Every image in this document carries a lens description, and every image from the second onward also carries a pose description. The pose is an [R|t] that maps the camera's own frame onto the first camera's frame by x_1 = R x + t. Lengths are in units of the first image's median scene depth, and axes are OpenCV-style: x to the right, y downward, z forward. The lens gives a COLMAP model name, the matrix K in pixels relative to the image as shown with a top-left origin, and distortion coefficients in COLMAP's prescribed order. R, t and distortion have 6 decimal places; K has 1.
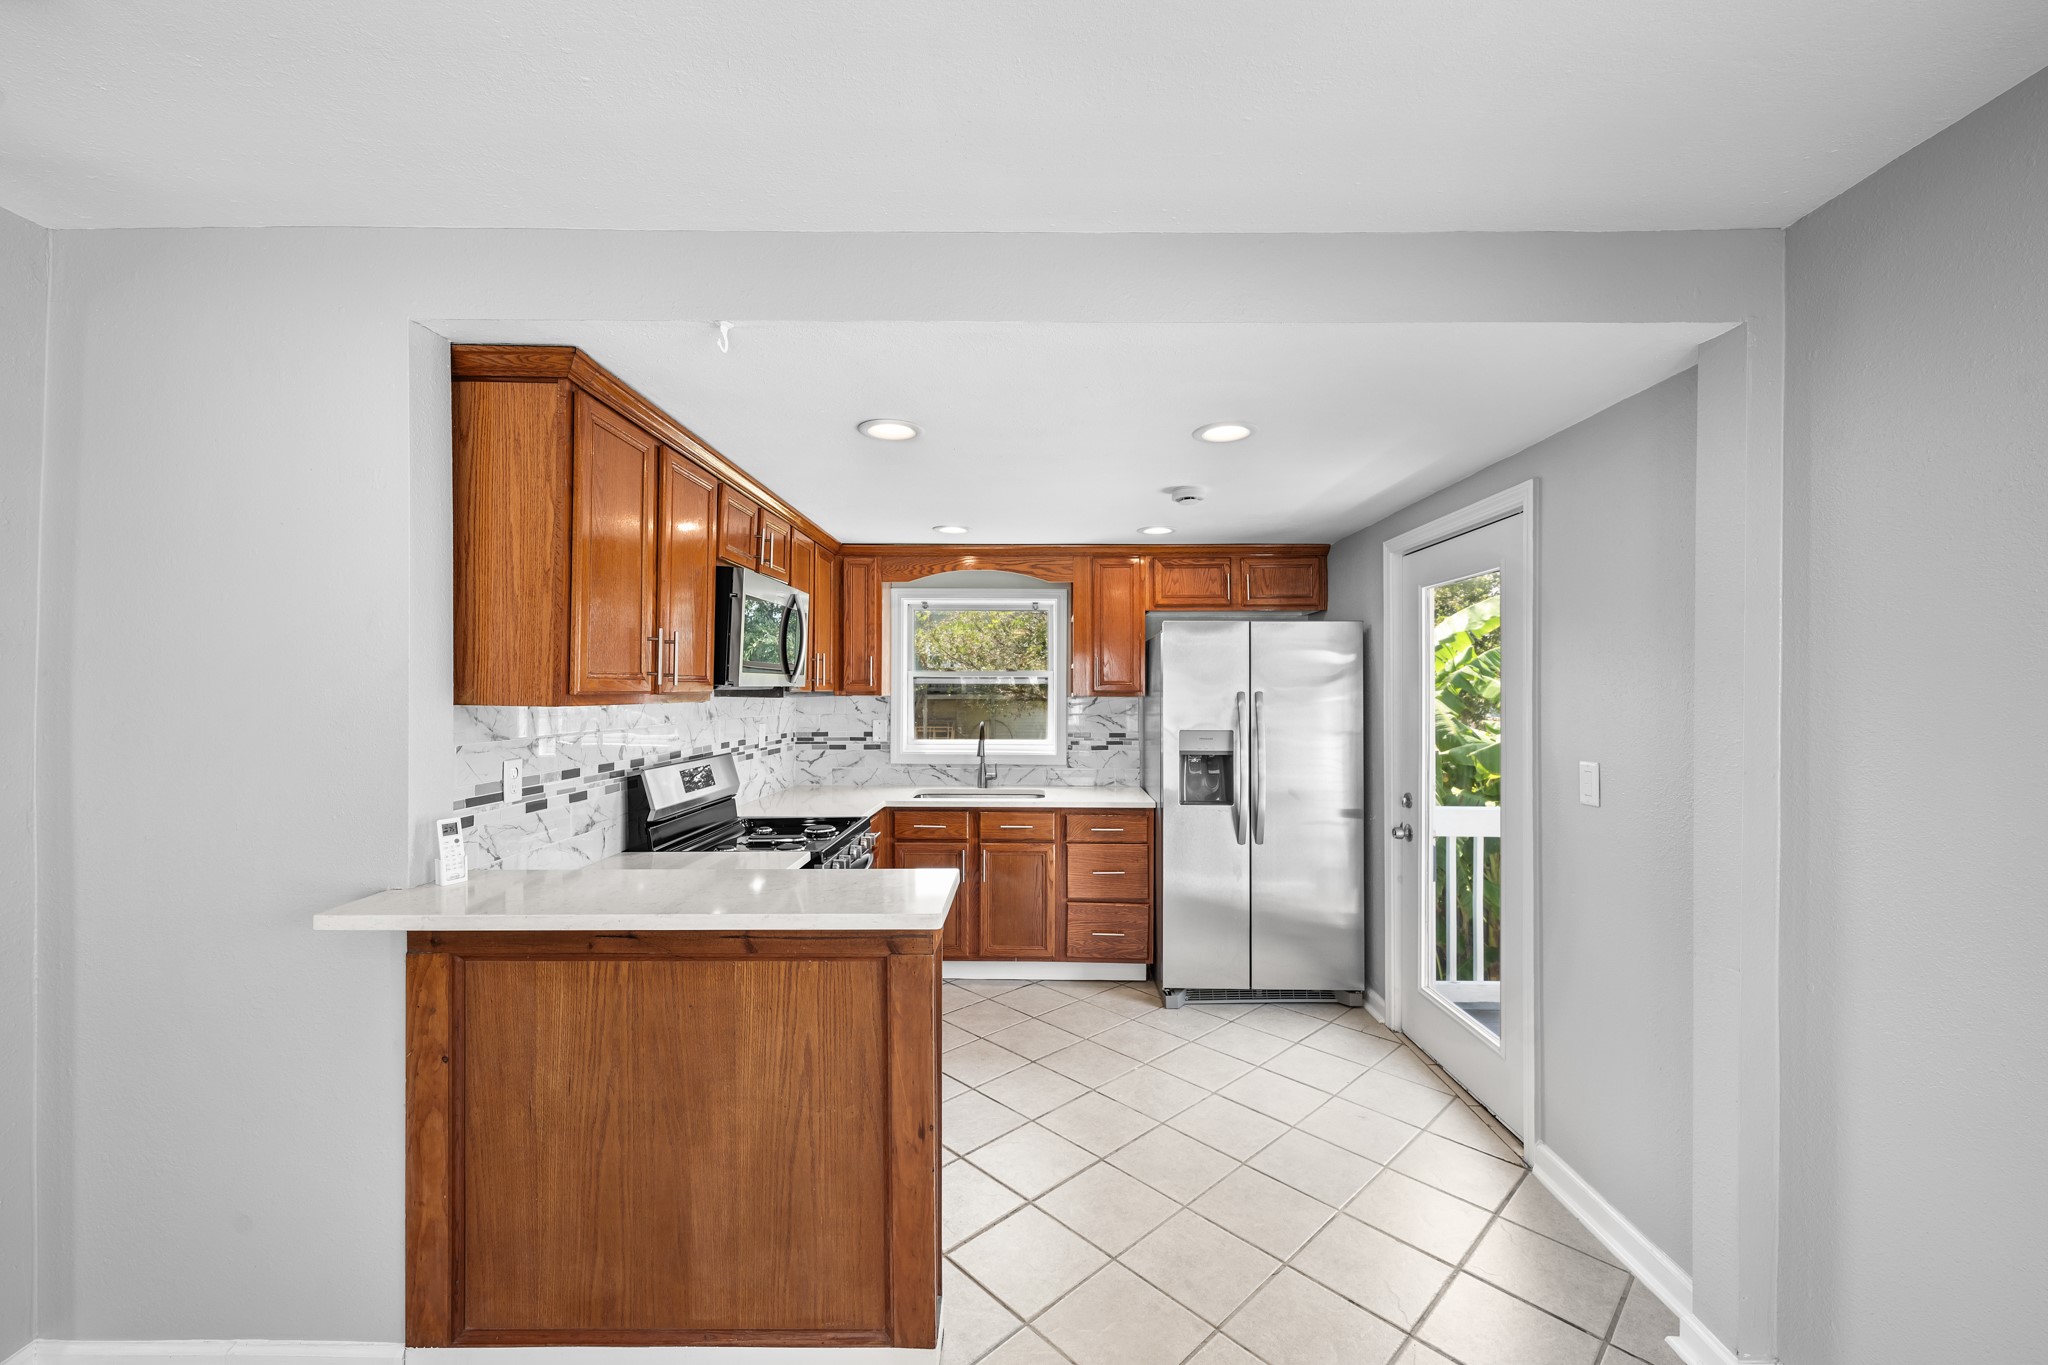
lens RADIAL K [[812.1, 0, 1028.5], [0, 812.1, 687.6], [0, 0, 1]] dist [0.000306, -0.000219]
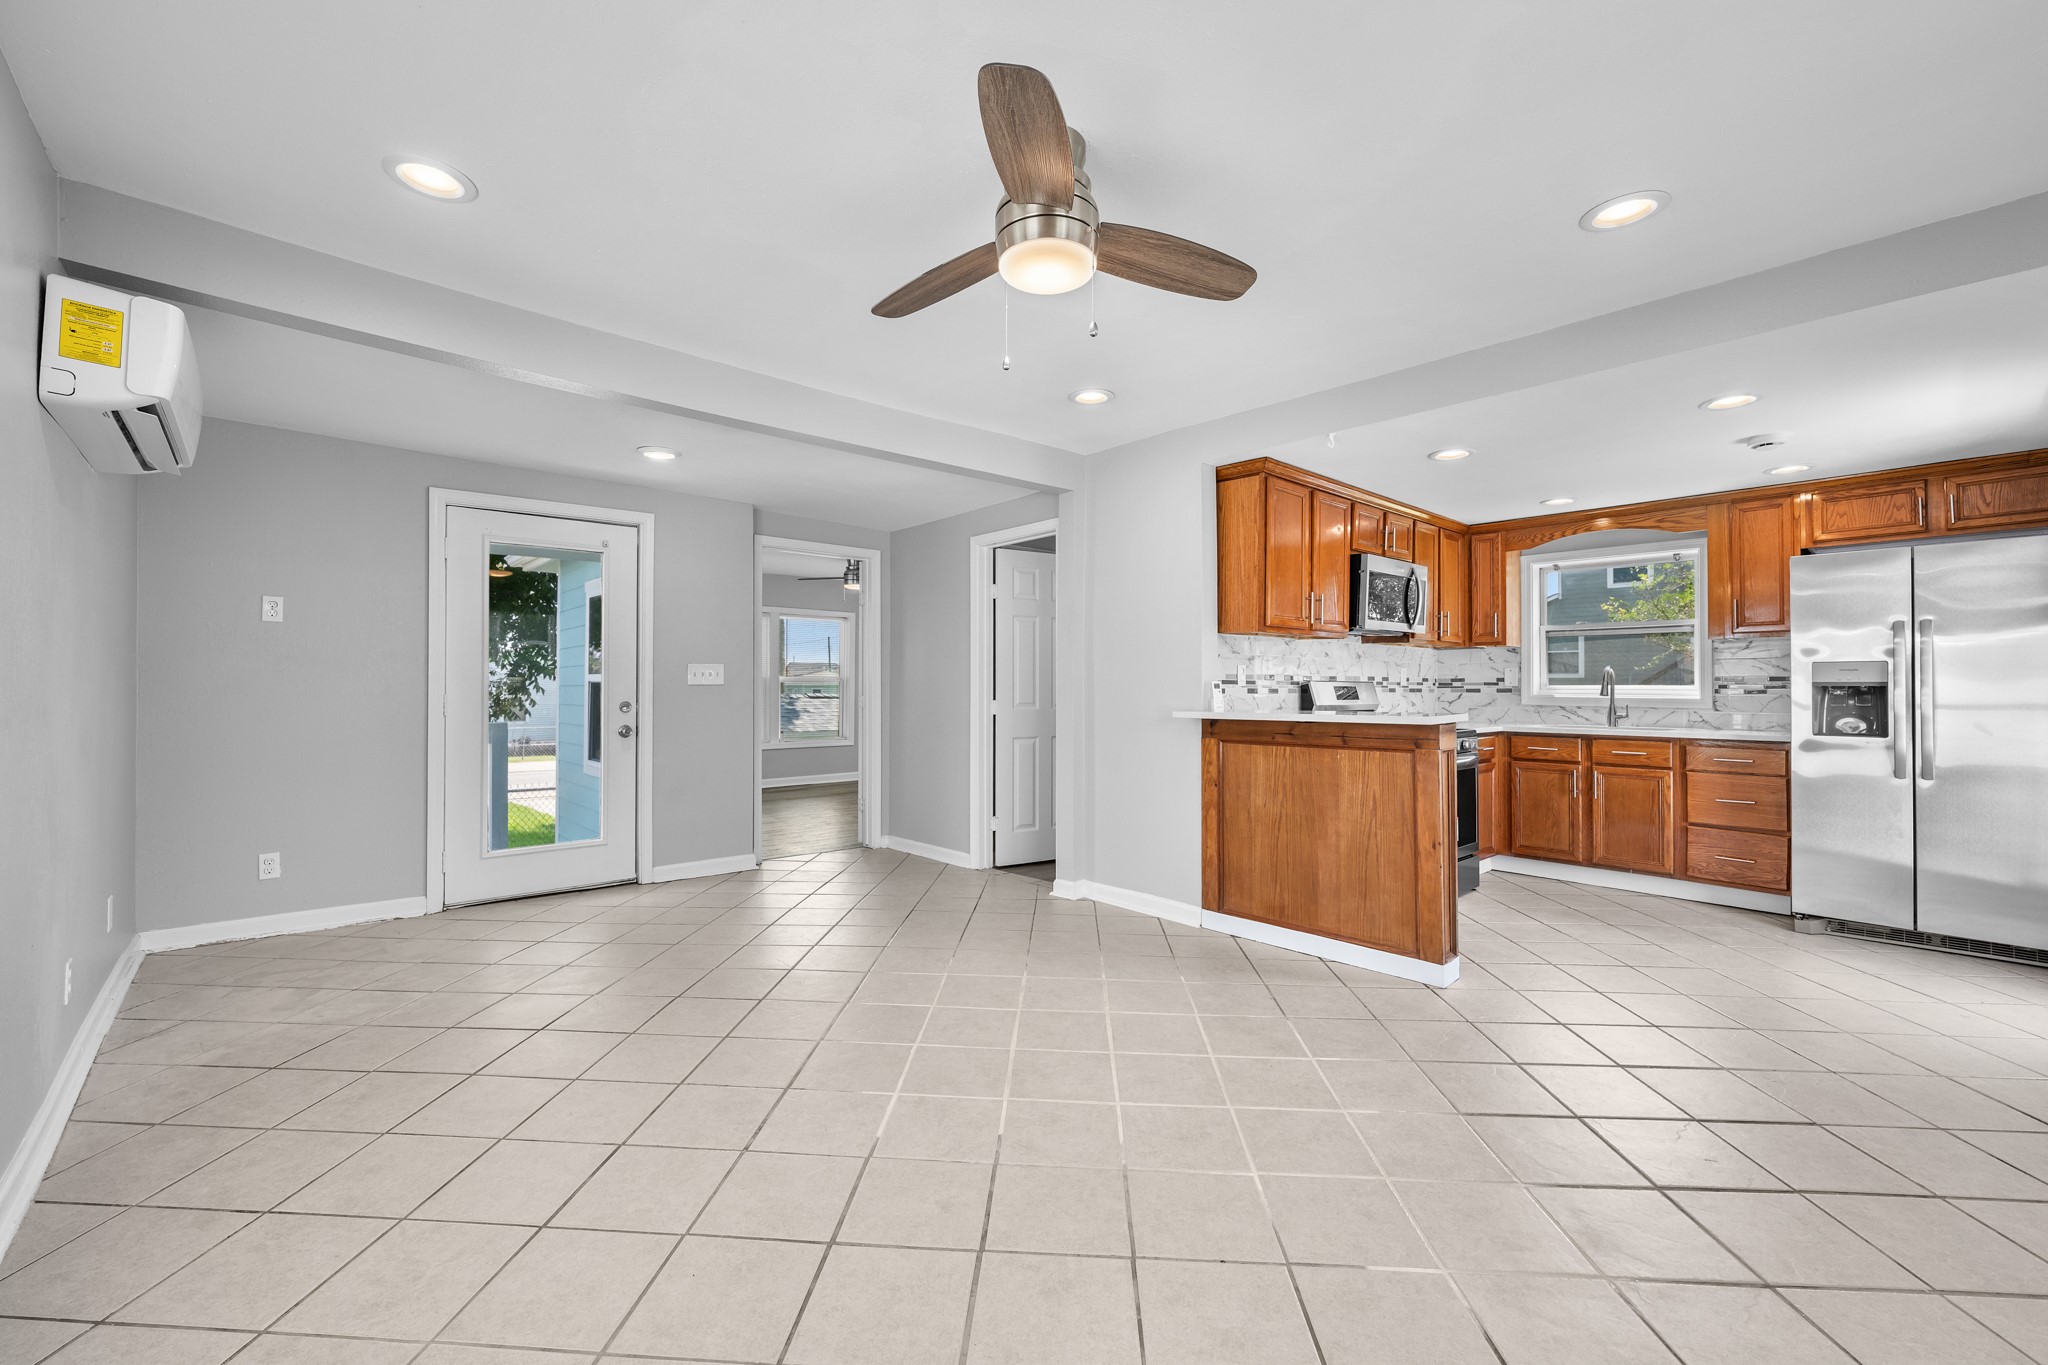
lens RADIAL K [[831.1, 0, 1025.7], [0, 831.1, 679.2], [0, 0, 1]] dist [-0.000834, -0.000139]
pose [[0.680522, -0.008104, -0.732683, 0.277528], [0.002768, 0.999960, -0.008489, 0.080220], [0.732723, 0.003748, 0.680517, -0.431765]]
